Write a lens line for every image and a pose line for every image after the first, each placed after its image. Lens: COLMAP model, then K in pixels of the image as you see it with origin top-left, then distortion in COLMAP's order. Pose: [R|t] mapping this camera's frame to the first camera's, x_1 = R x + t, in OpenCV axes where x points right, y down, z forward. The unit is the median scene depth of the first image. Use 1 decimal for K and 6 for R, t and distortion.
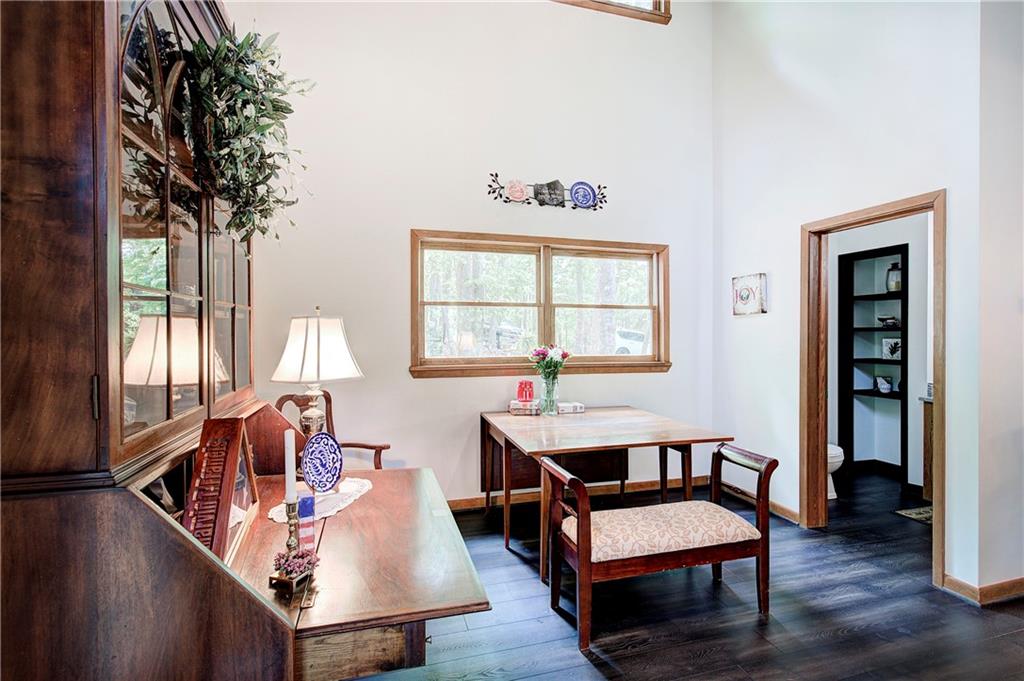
lens RADIAL K [[488.6, 0, 512.1], [0, 488.6, 342.4], [0, 0, 1]] dist [0.002246, -0.001342]
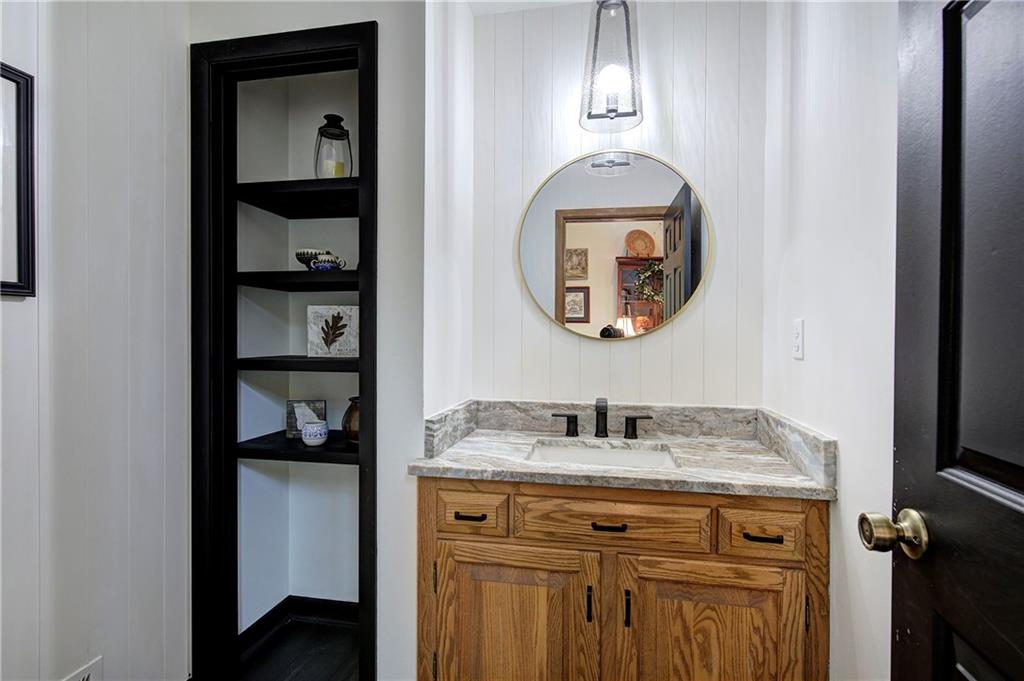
lens RADIAL K [[488.6, 0, 513.7], [0, 488.6, 342.5], [0, 0, 1]] dist [0.002246, -0.001342]
pose [[0.466044, -0.000904, 0.884761, 0.489311], [0.002290, 0.999997, -0.000184, 0.023098], [-0.884758, 0.002112, 0.466045, 0.672717]]
